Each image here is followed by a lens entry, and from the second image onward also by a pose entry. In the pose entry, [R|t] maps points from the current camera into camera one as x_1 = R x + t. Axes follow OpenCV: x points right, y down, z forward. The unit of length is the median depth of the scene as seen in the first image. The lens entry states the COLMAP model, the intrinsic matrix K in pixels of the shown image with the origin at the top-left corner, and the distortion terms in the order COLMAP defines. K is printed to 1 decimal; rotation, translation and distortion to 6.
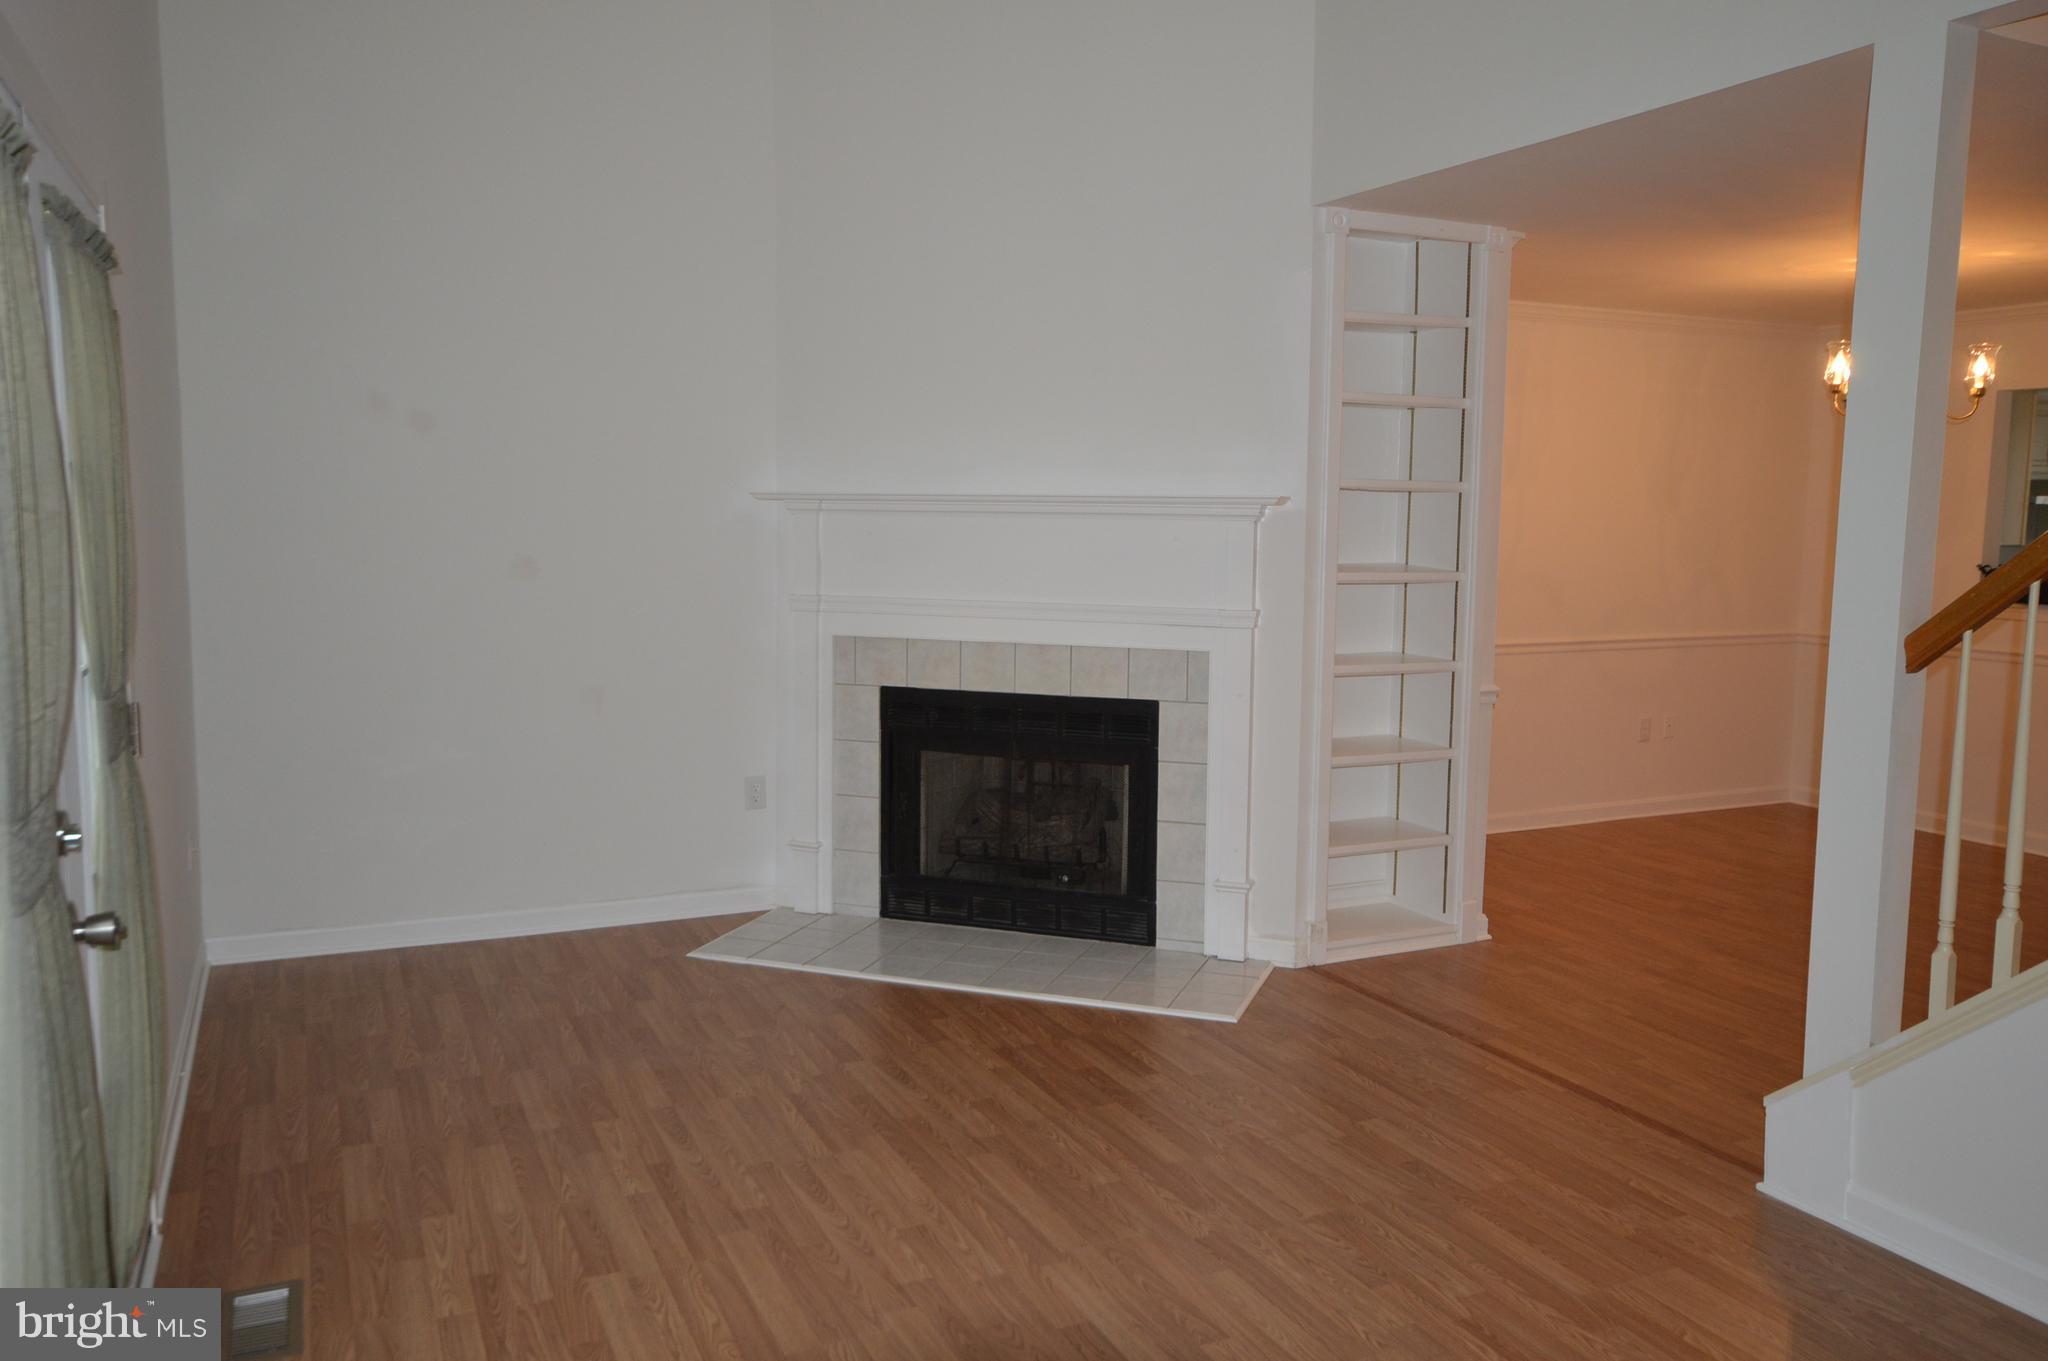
lens RADIAL K [[1539.3, 0, 1017.0], [0, 1539.3, 672.1], [0, 0, 1]] dist [-0.001389, 0.049775]
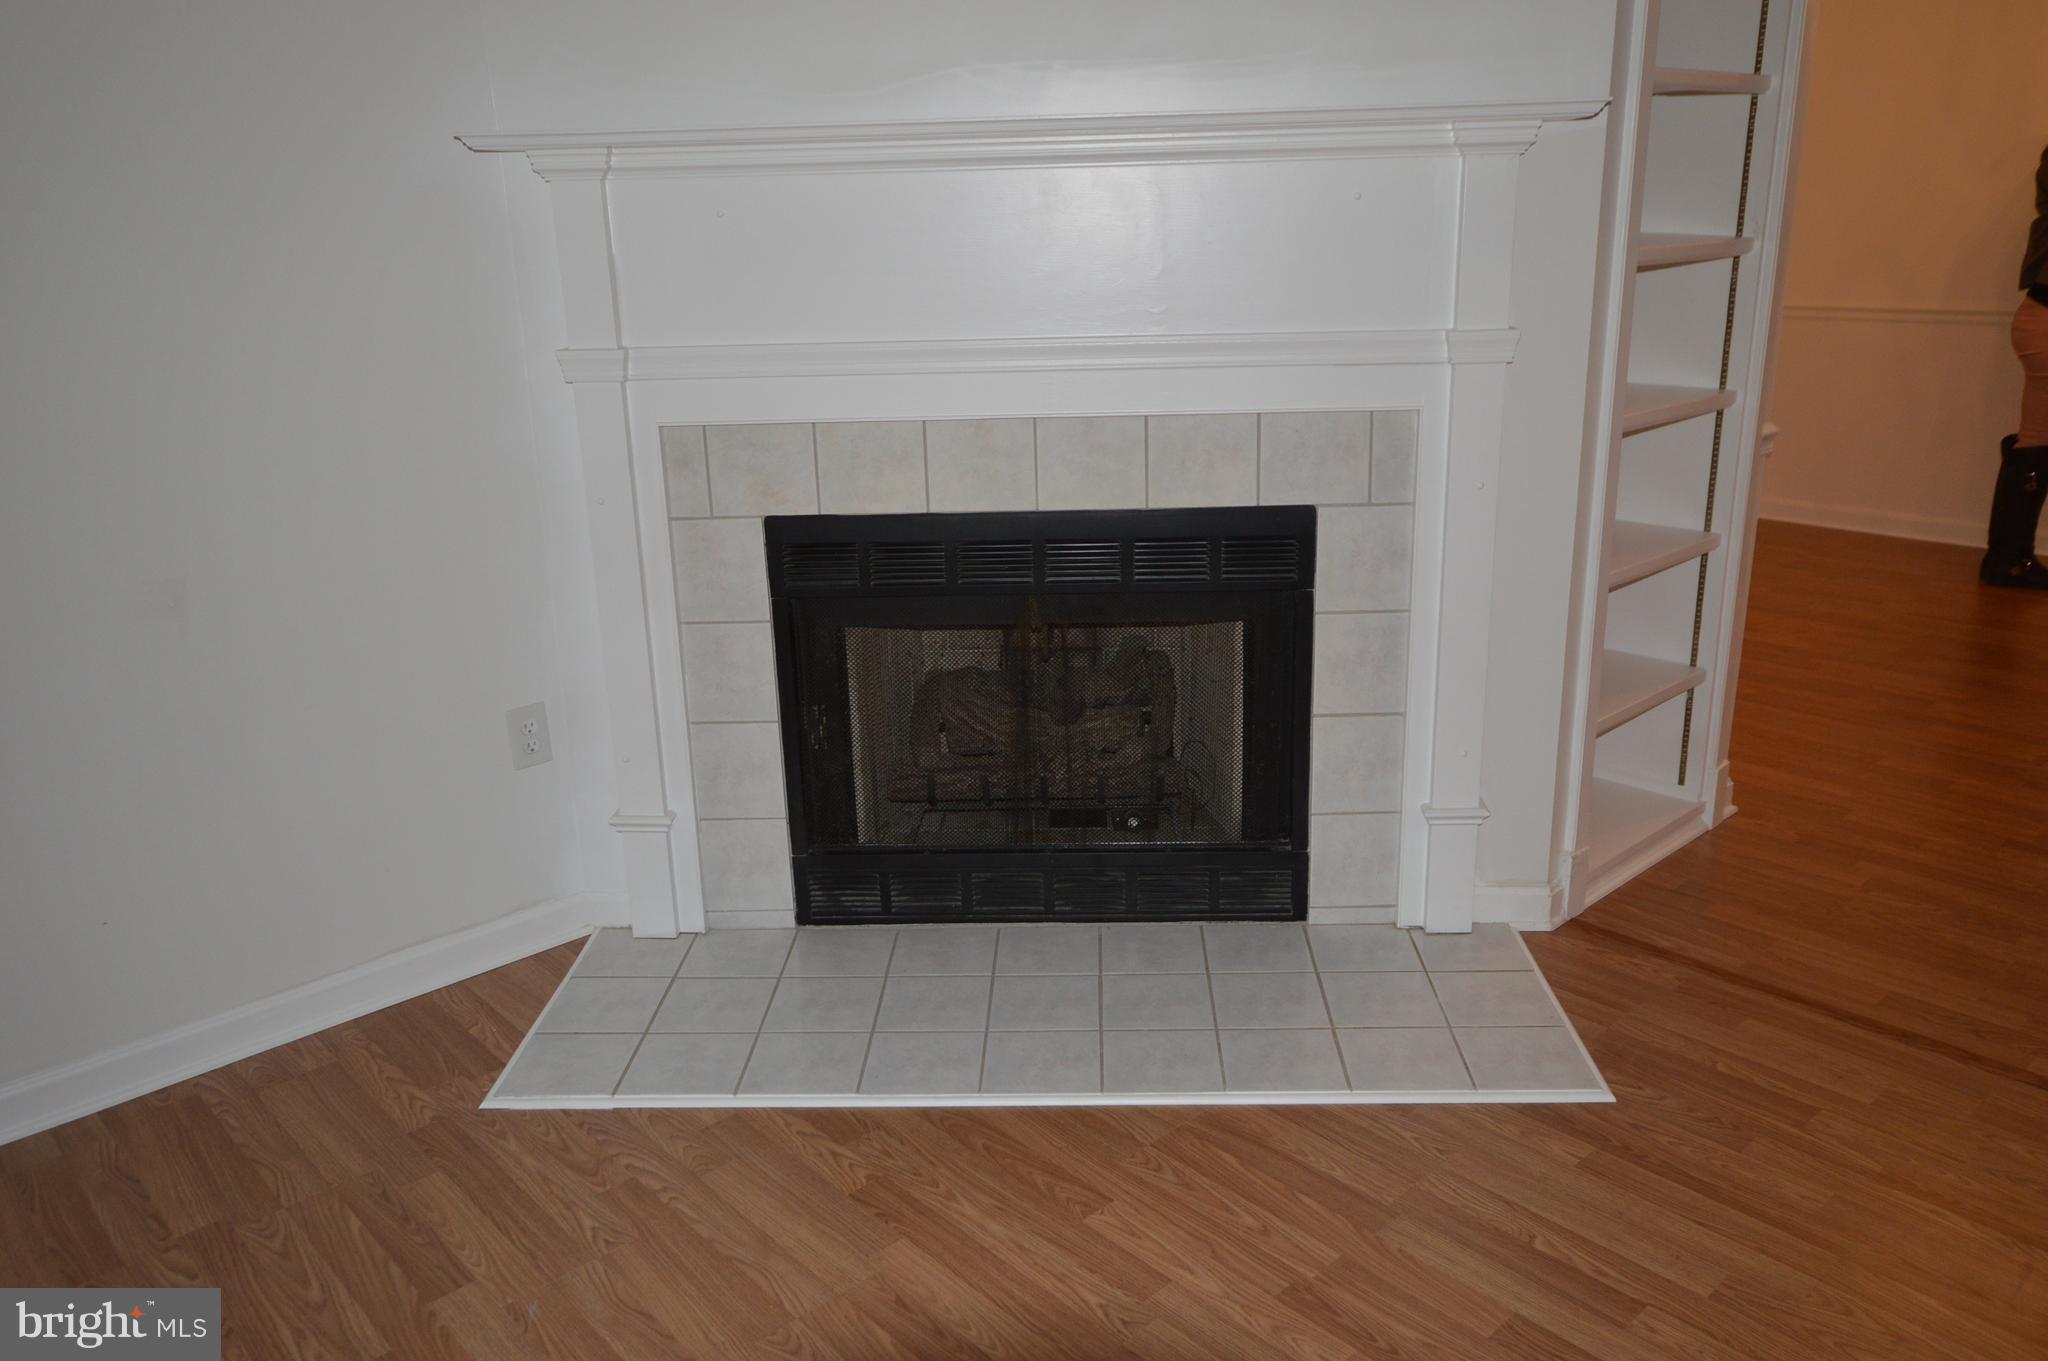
lens RADIAL K [[1539.3, 0, 1034.5], [0, 1539.3, 679.6], [0, 0, 1]] dist [-0.001389, 0.049775]
pose [[0.951132, -0.127205, 0.281367, -0.157801], [0.069981, 0.976295, 0.204818, -0.038455], [-0.300751, -0.175118, 0.937487, 0.475410]]
